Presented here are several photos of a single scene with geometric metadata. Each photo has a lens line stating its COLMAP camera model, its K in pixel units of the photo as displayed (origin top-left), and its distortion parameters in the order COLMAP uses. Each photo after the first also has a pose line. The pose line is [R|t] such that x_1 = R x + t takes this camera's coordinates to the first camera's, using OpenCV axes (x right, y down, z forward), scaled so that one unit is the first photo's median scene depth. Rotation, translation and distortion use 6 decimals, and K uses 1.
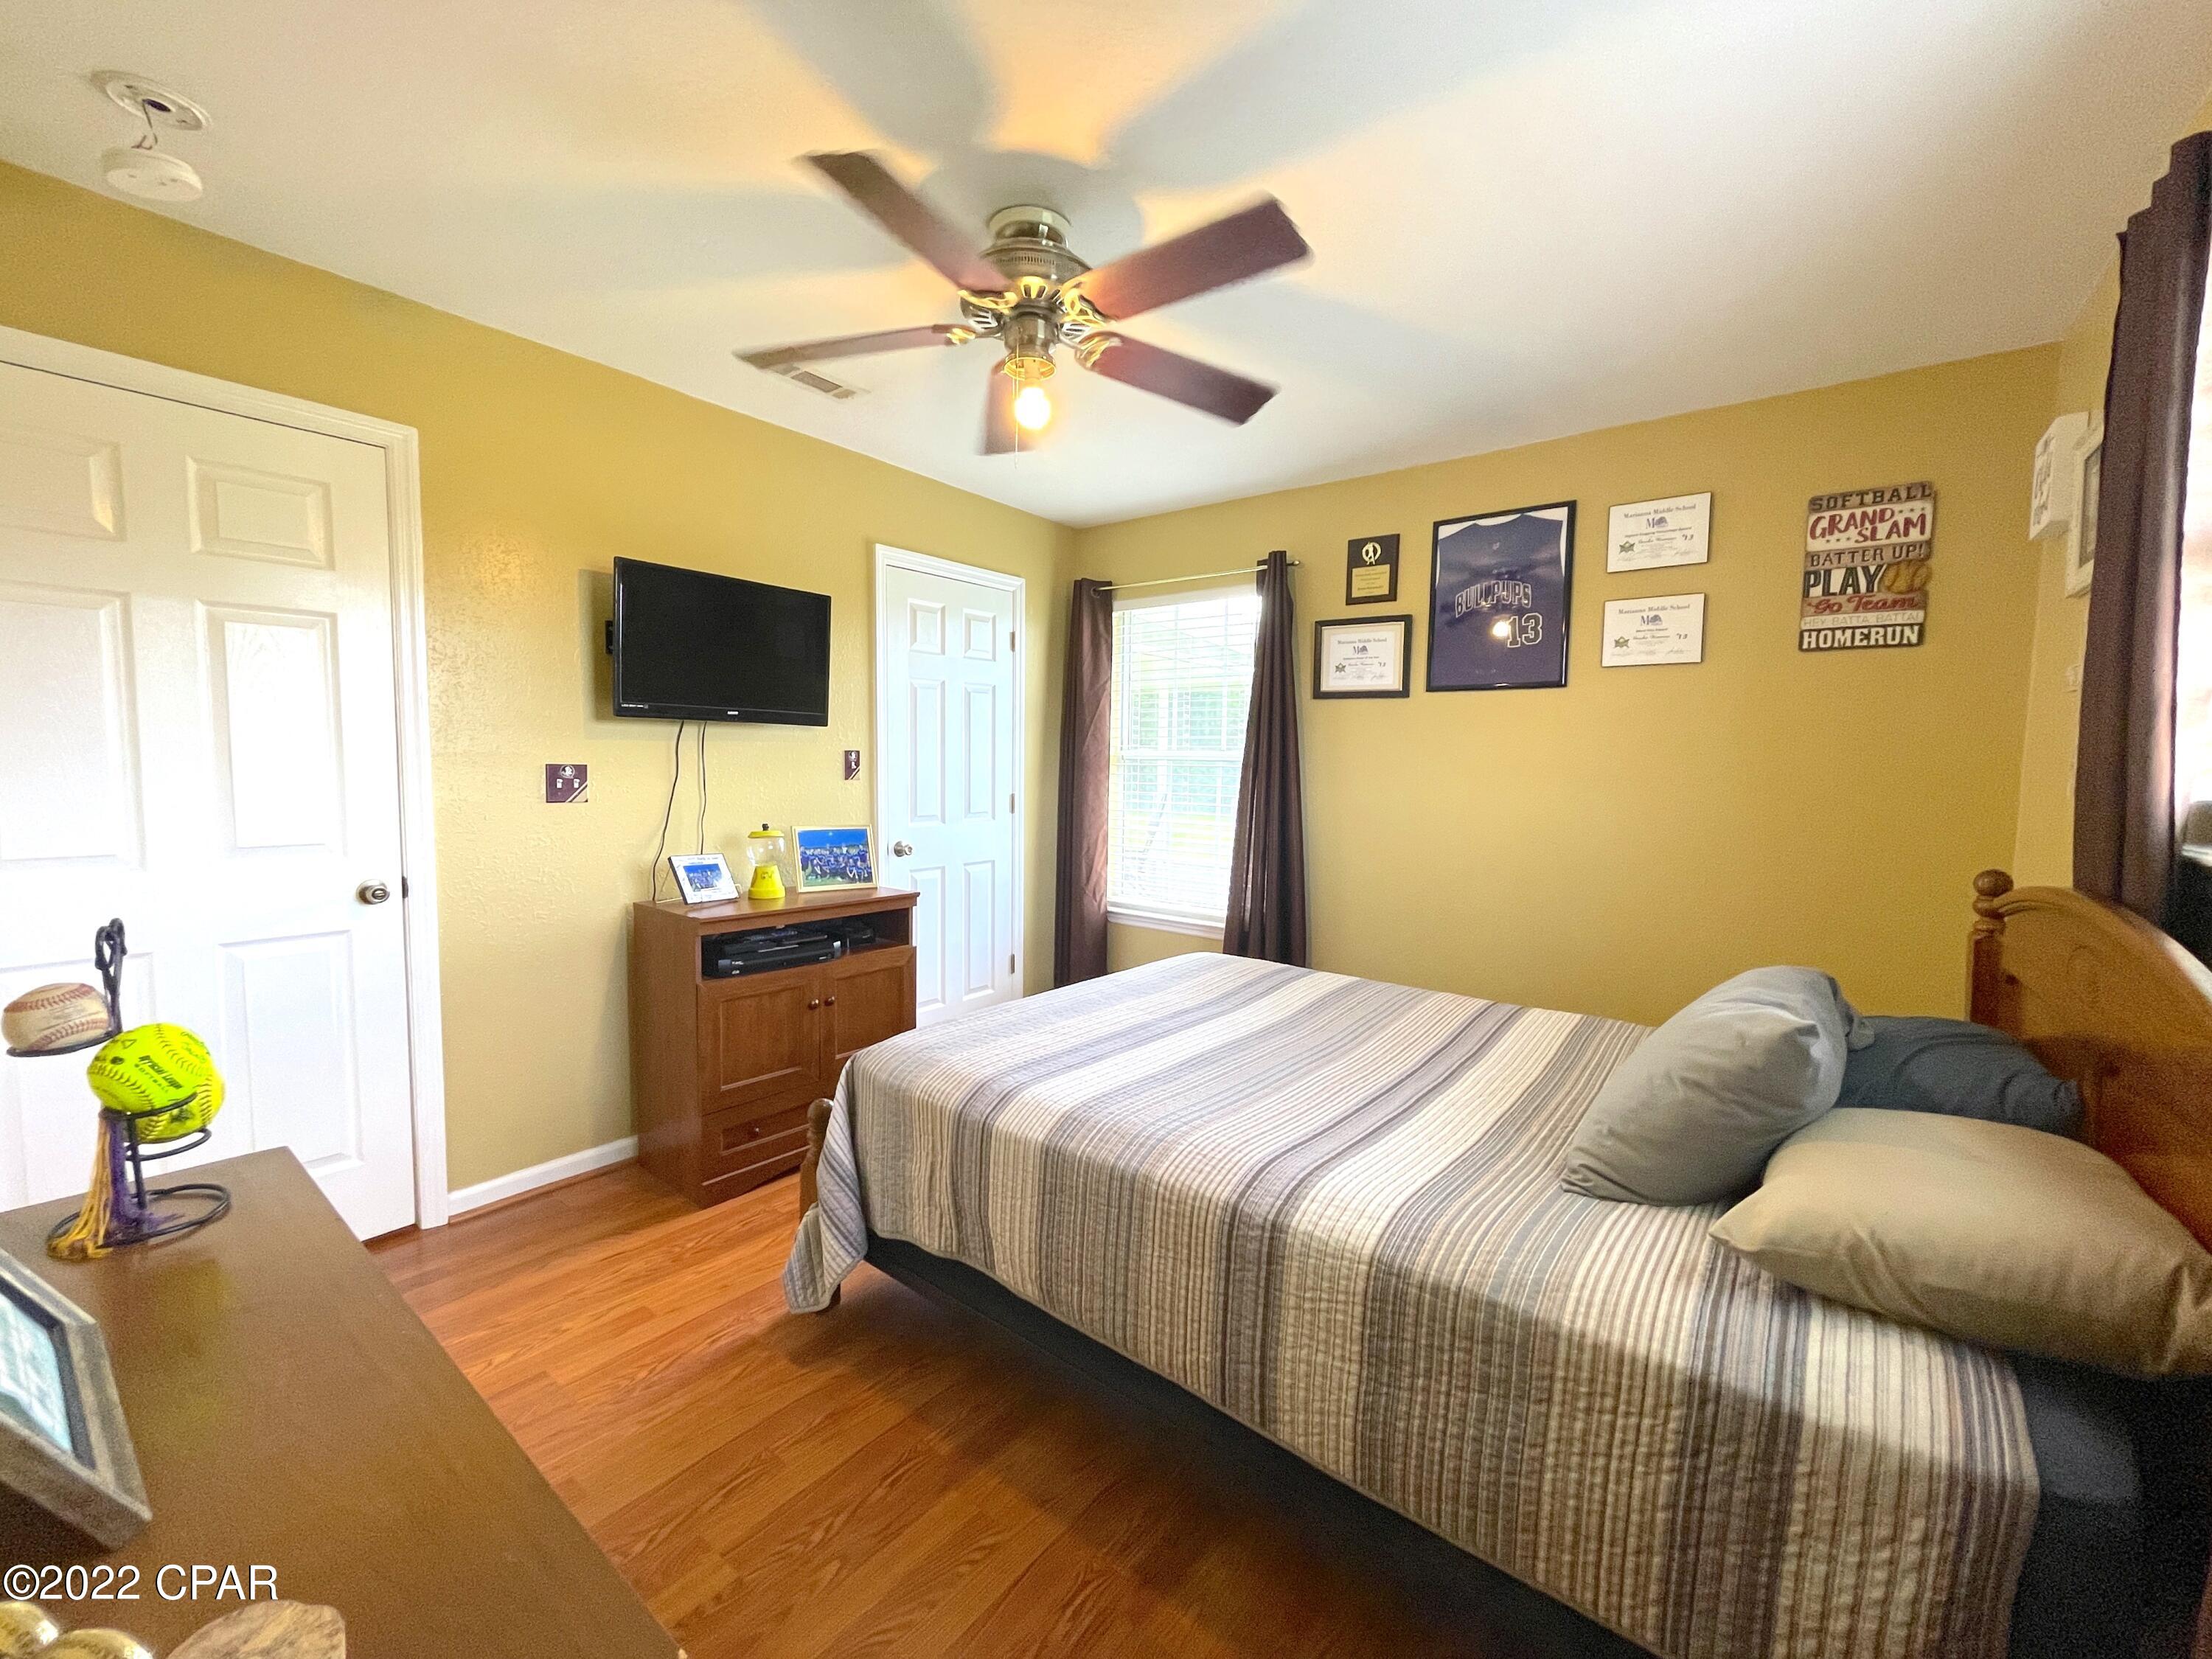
lens RADIAL K [[894.2, 0, 1111.9], [0, 894.2, 835.4], [0, 0, 1]] dist [-0.005762, 0.001040]
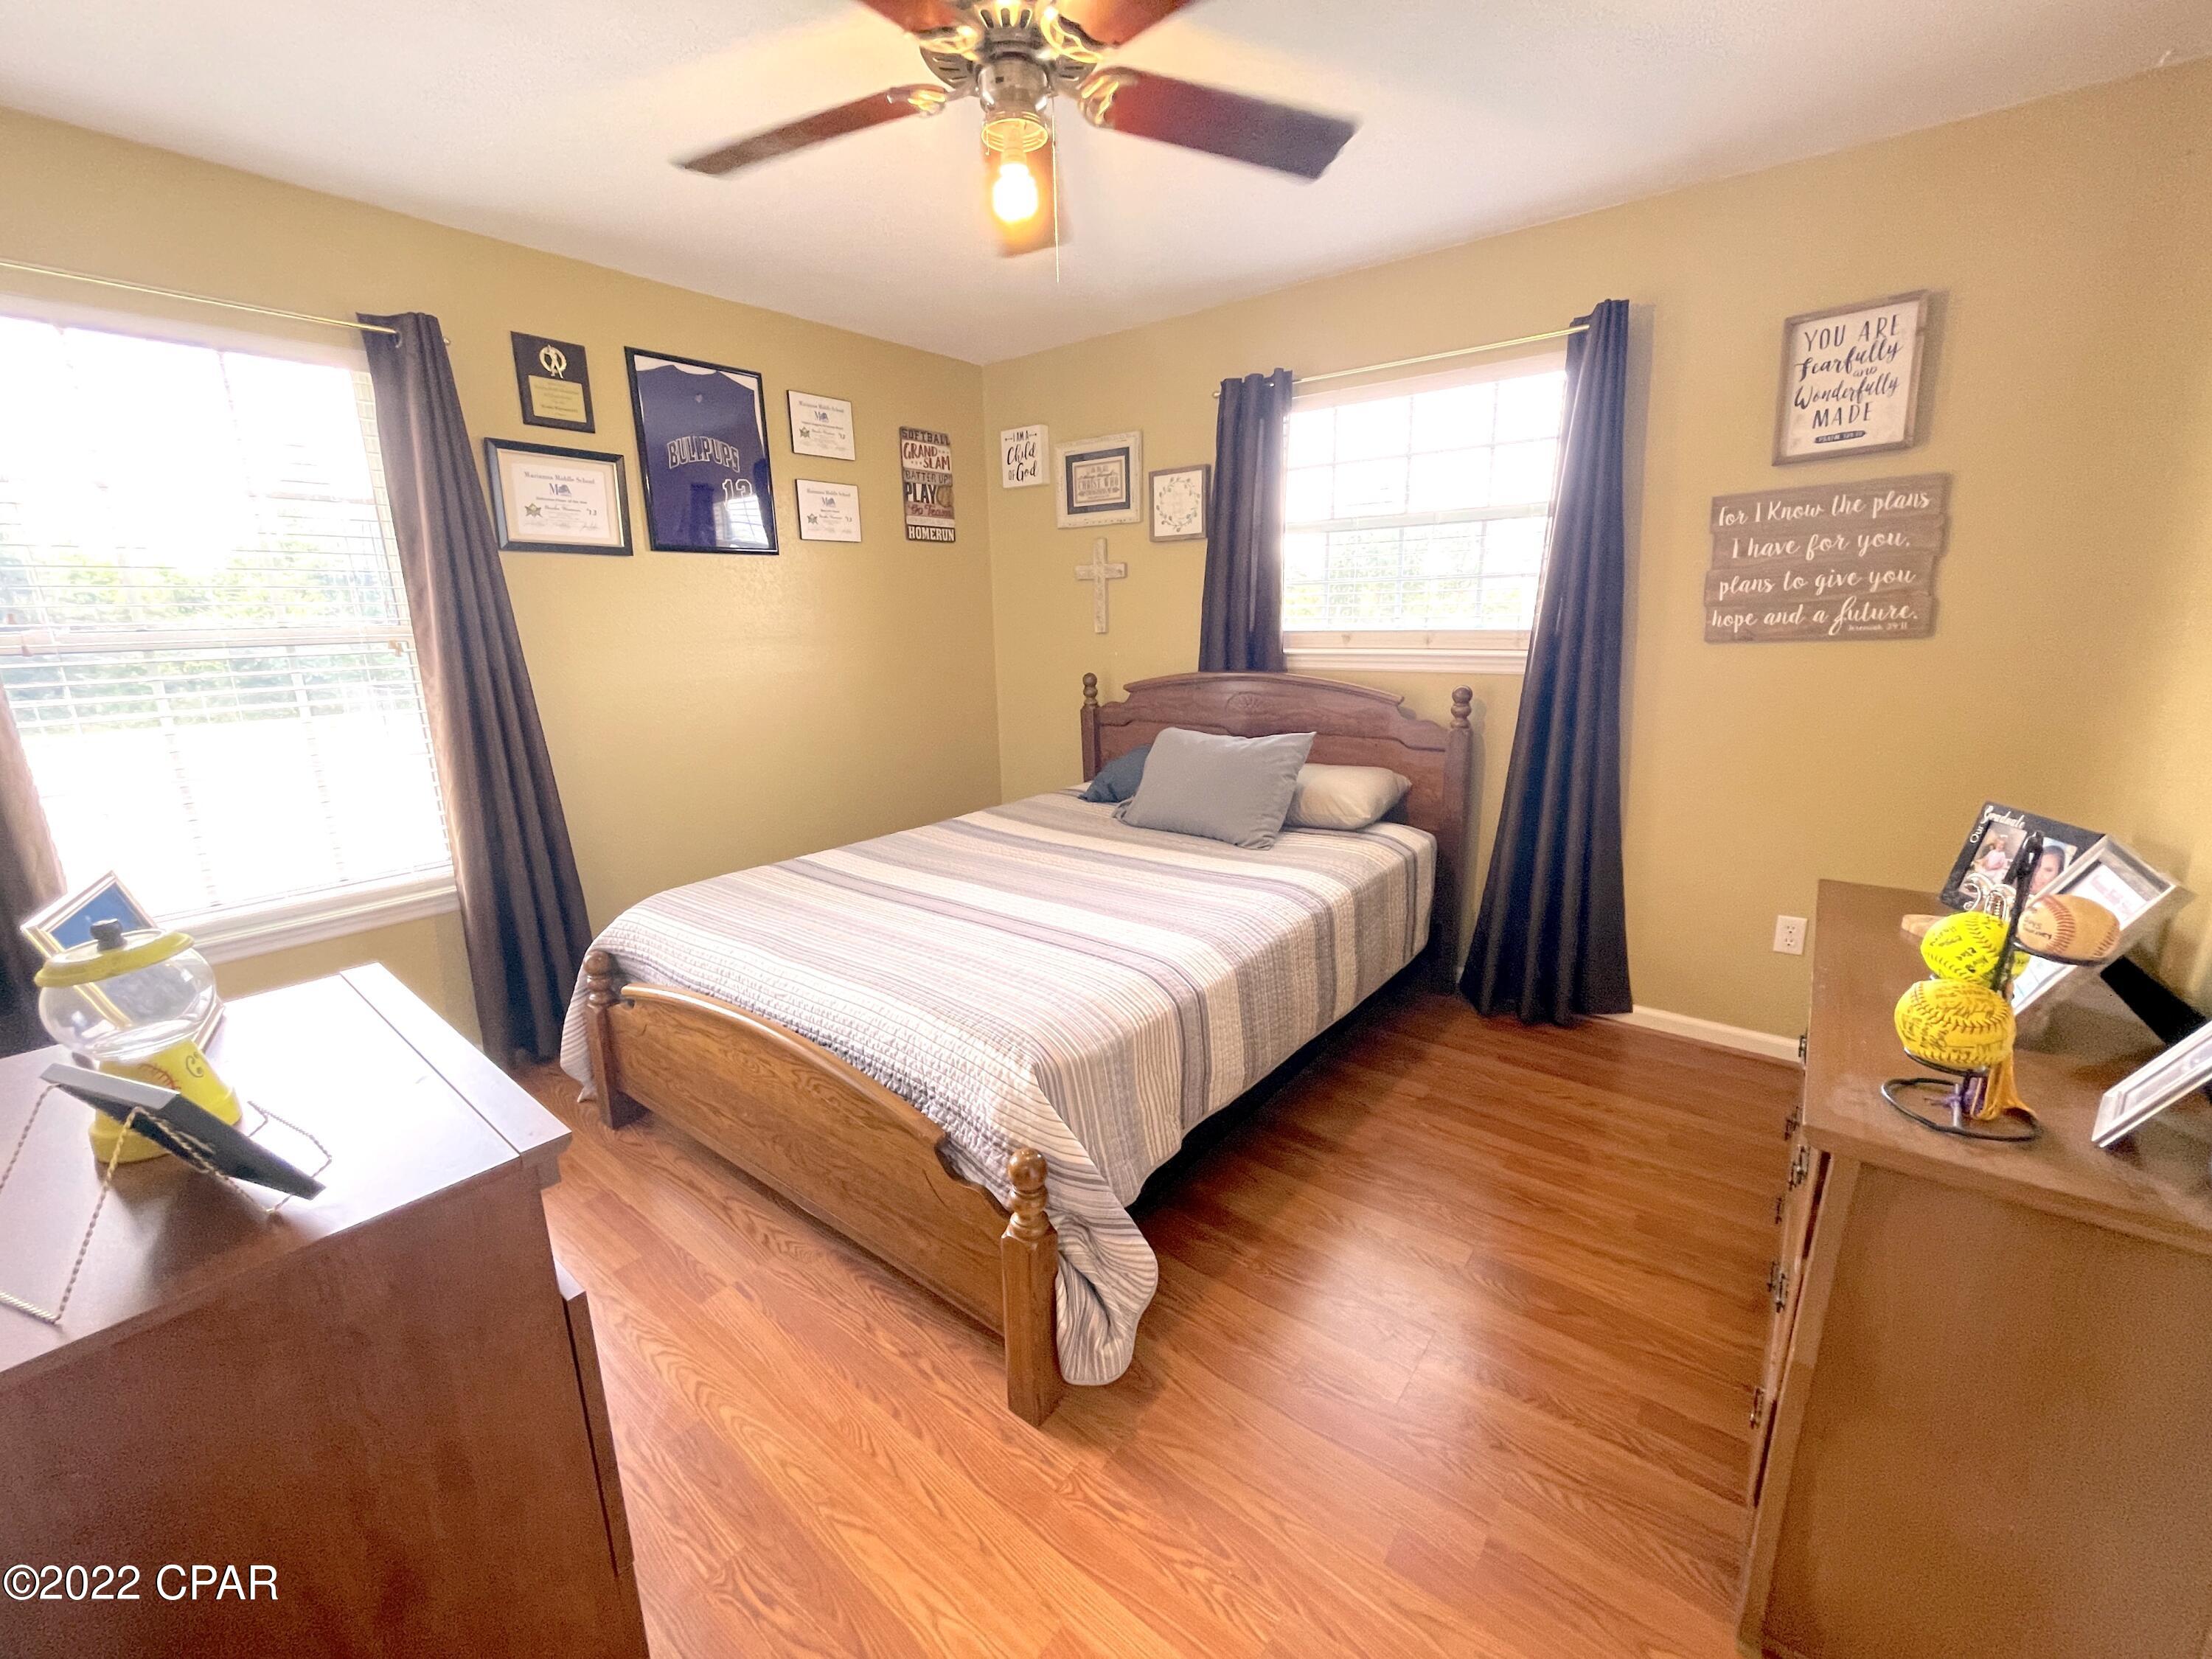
lens RADIAL K [[894.2, 0, 1107.0], [0, 894.2, 828.5], [0, 0, 1]] dist [-0.005762, 0.001040]
pose [[0.002593, -0.254462, 0.967079, -0.649166], [0.100330, 0.962269, 0.252927, -0.083023], [-0.994951, 0.096372, 0.028025, 0.618478]]
